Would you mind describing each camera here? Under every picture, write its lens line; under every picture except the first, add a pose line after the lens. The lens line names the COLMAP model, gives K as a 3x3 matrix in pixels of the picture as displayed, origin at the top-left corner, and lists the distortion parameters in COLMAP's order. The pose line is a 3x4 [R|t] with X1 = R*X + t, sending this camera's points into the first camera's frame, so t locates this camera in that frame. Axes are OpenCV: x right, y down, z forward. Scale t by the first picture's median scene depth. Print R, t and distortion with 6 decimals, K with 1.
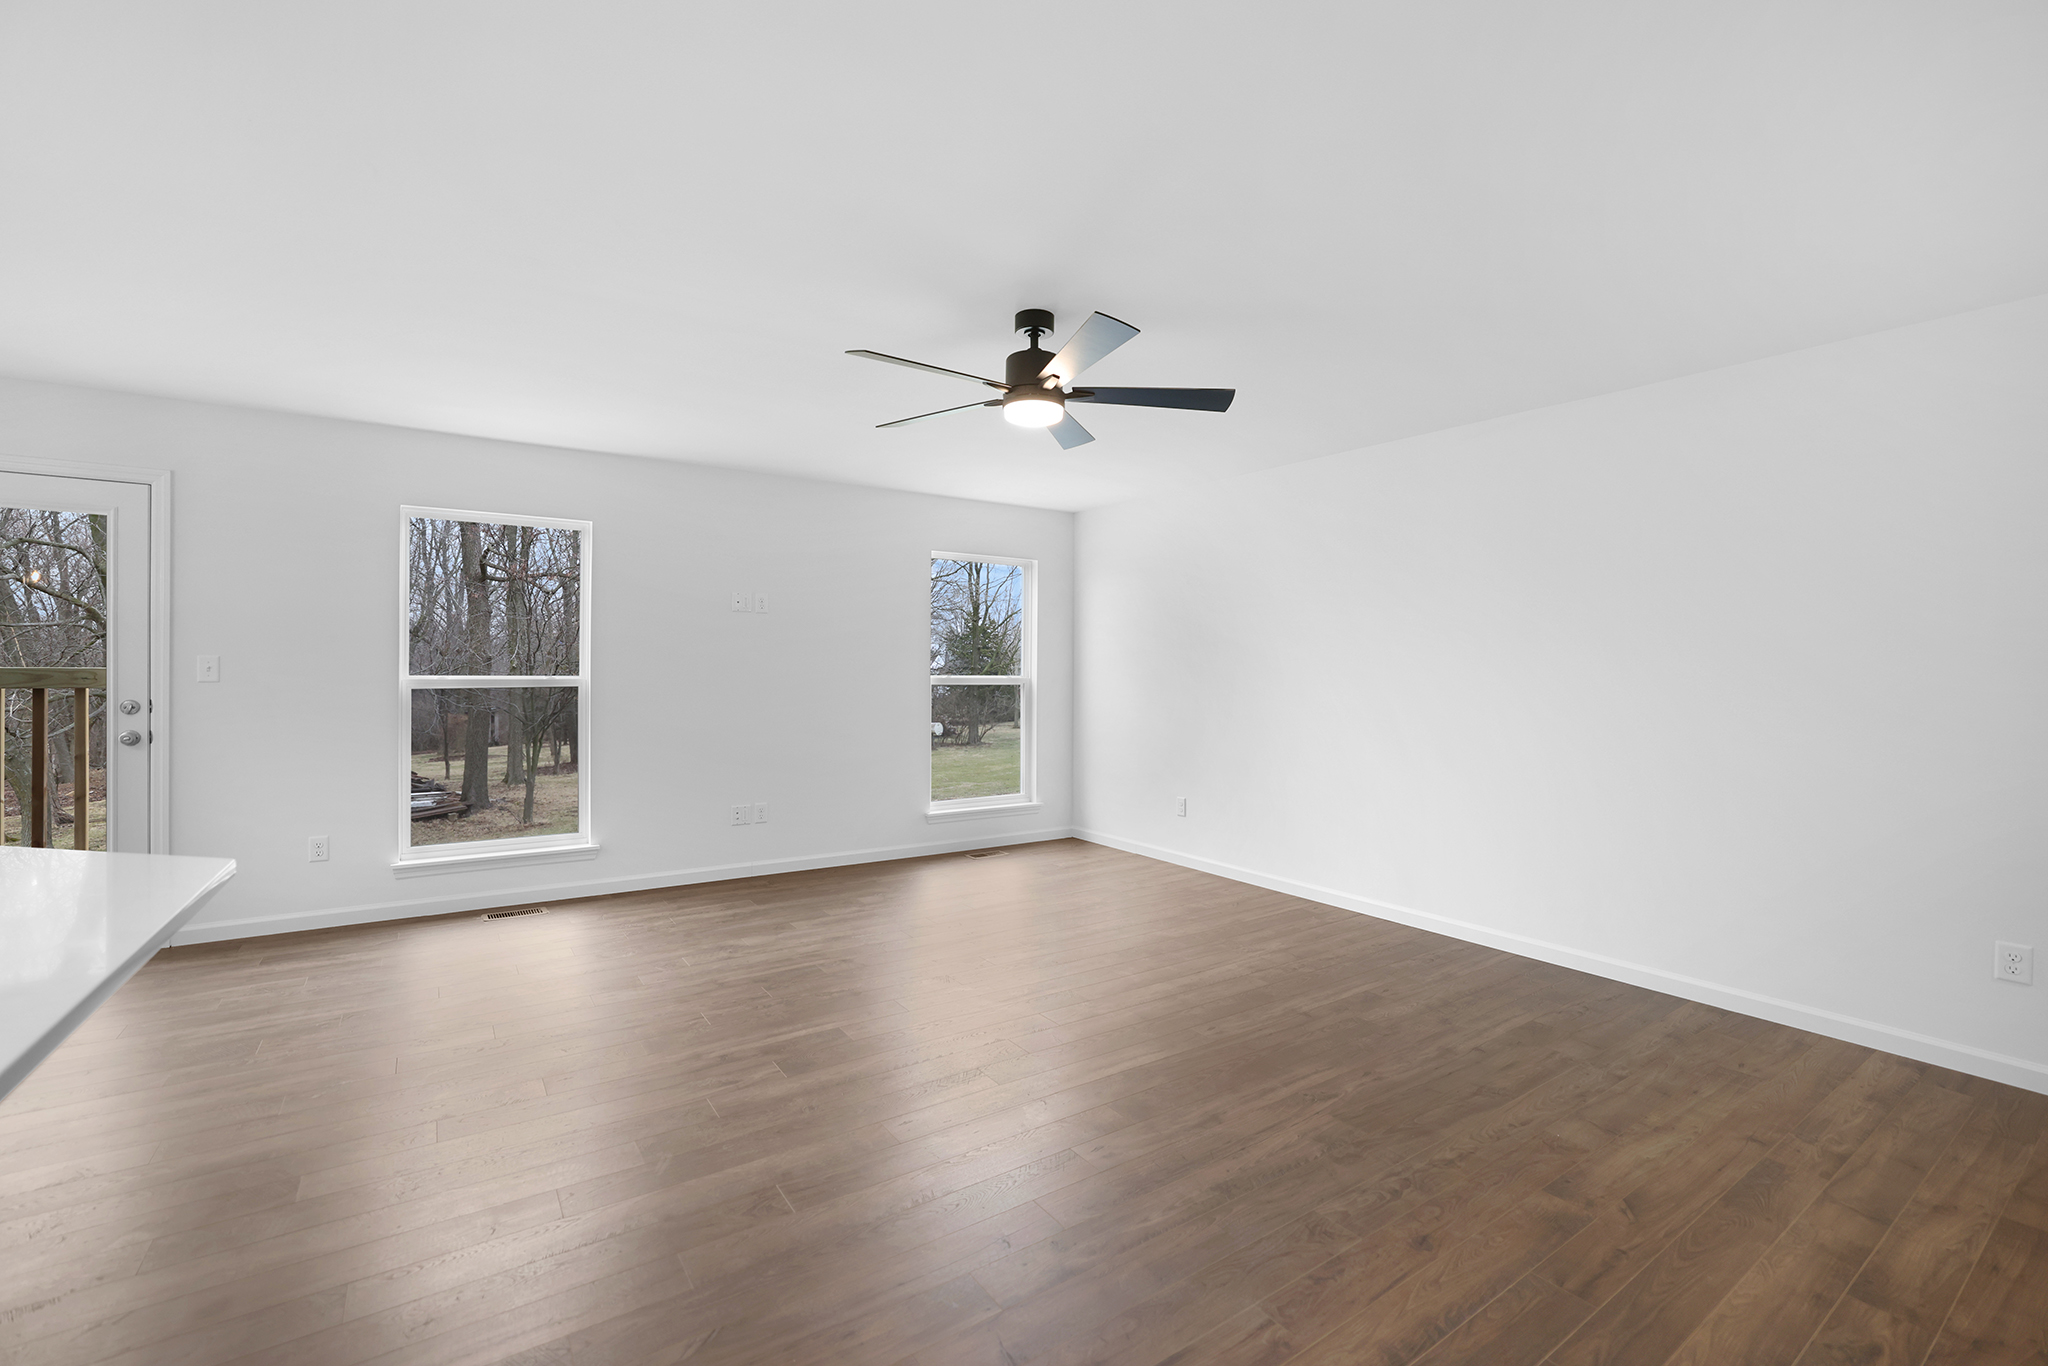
lens RADIAL K [[878.0, 0, 995.3], [0, 878.0, 676.7], [0, 0, 1]] dist [-0.038476, 0.010908]
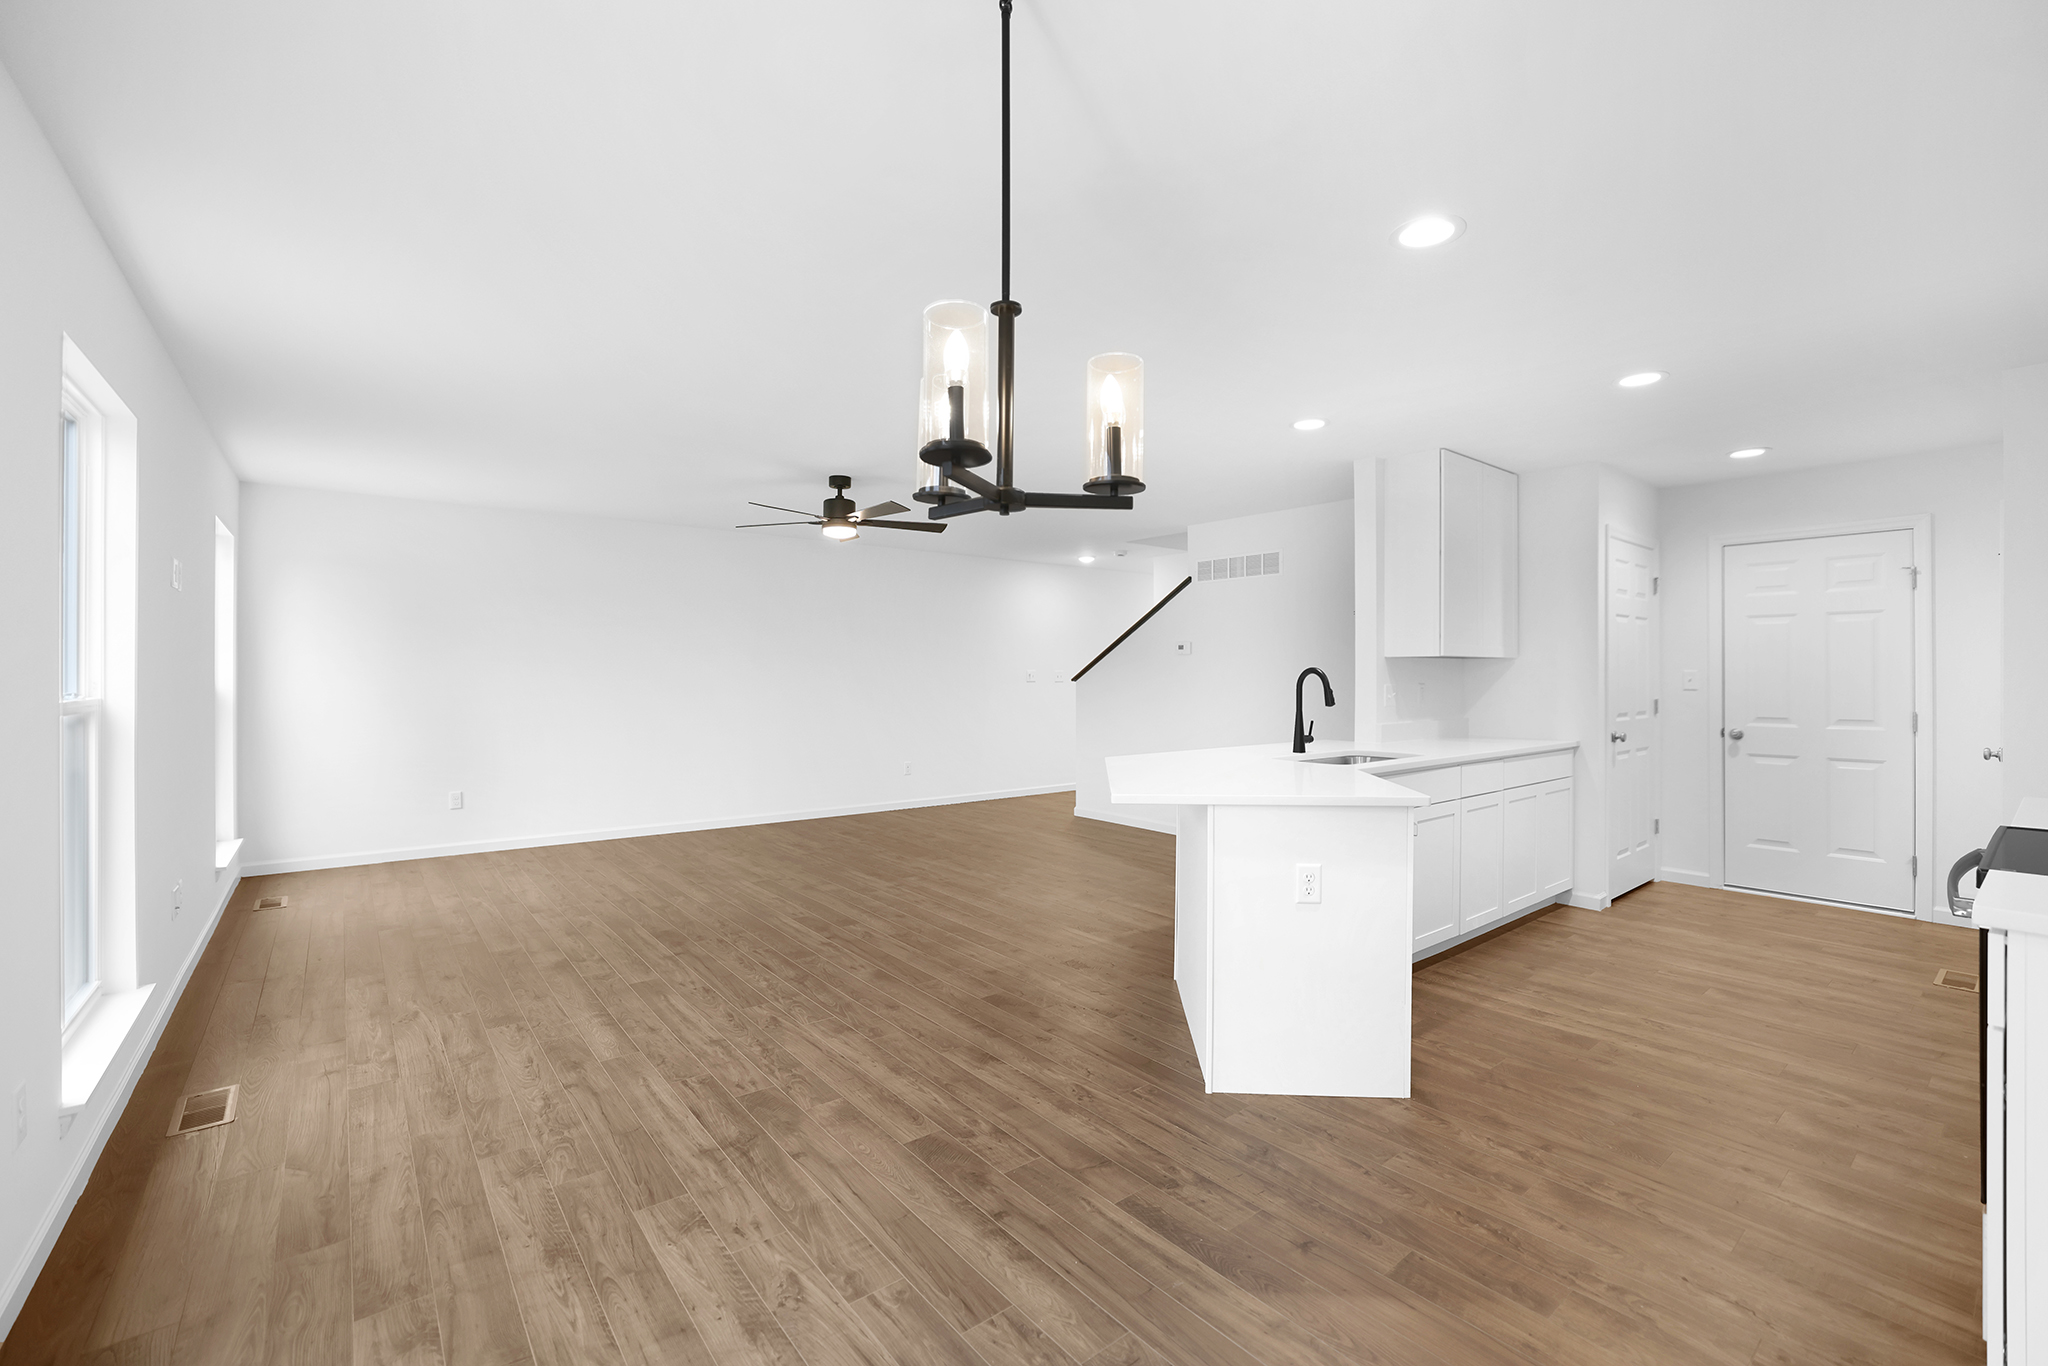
lens RADIAL K [[878.0, 0, 1046.4], [0, 878.0, 672.4], [0, 0, 1]] dist [-0.038476, 0.010908]
pose [[-0.105111, -0.007568, 0.994432, -1.358745], [0.006137, 0.999947, 0.008258, -0.017544], [-0.994442, 0.006971, -0.105059, 0.585336]]
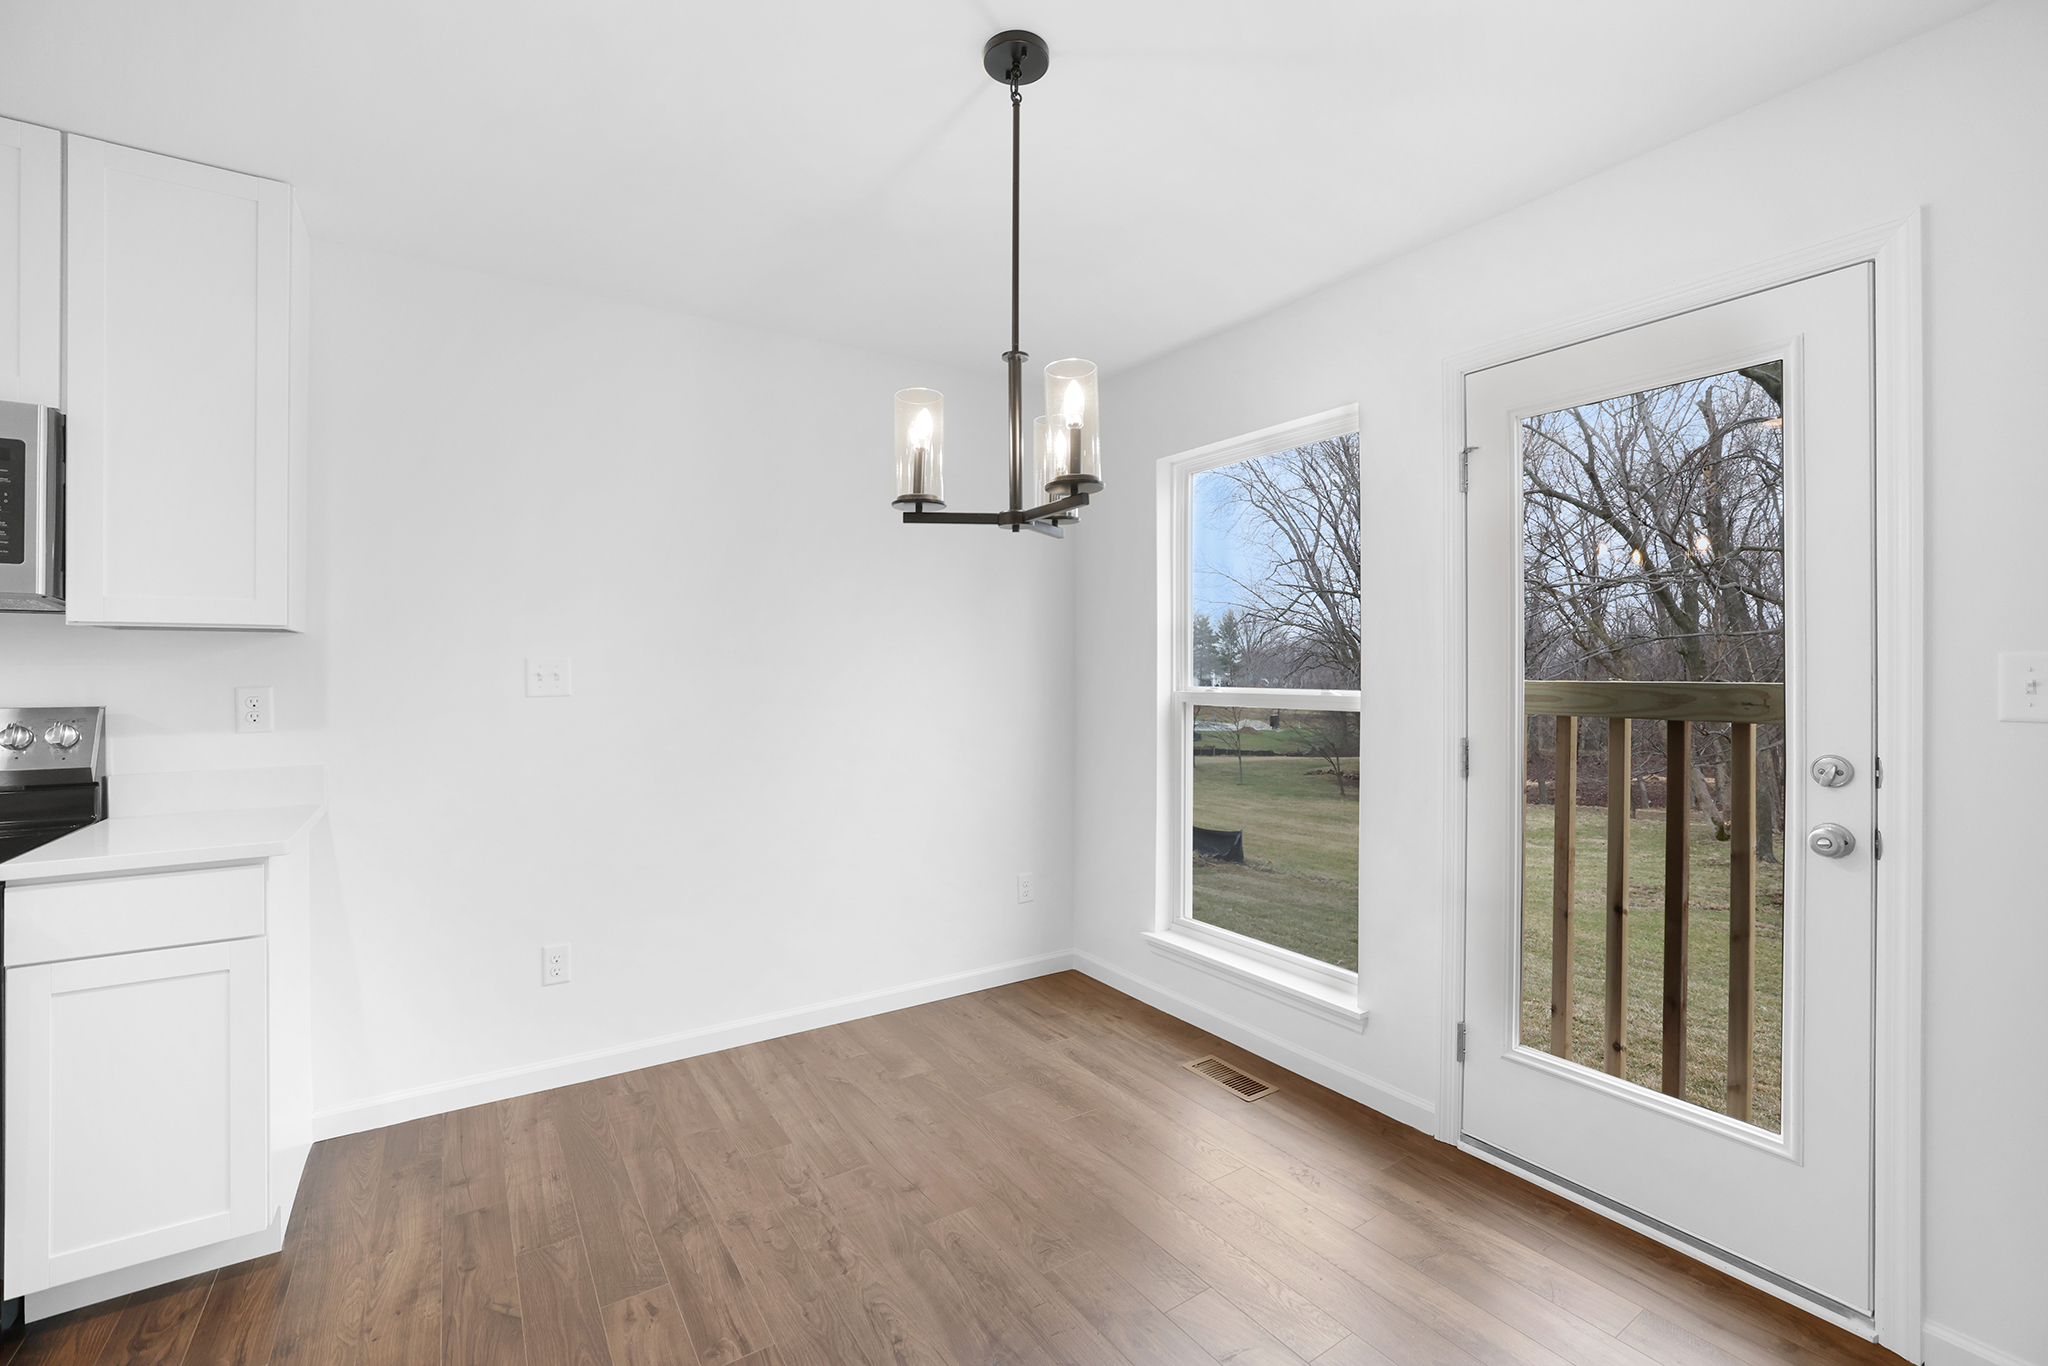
lens RADIAL K [[878.0, 0, 1056.4], [0, 878.0, 667.4], [0, 0, 1]] dist [-0.038476, 0.010908]
pose [[0.024798, -0.009167, -0.999650, -0.571432], [-0.009362, 0.999912, -0.009402, -0.010667], [0.999649, 0.009592, 0.024710, 0.578121]]
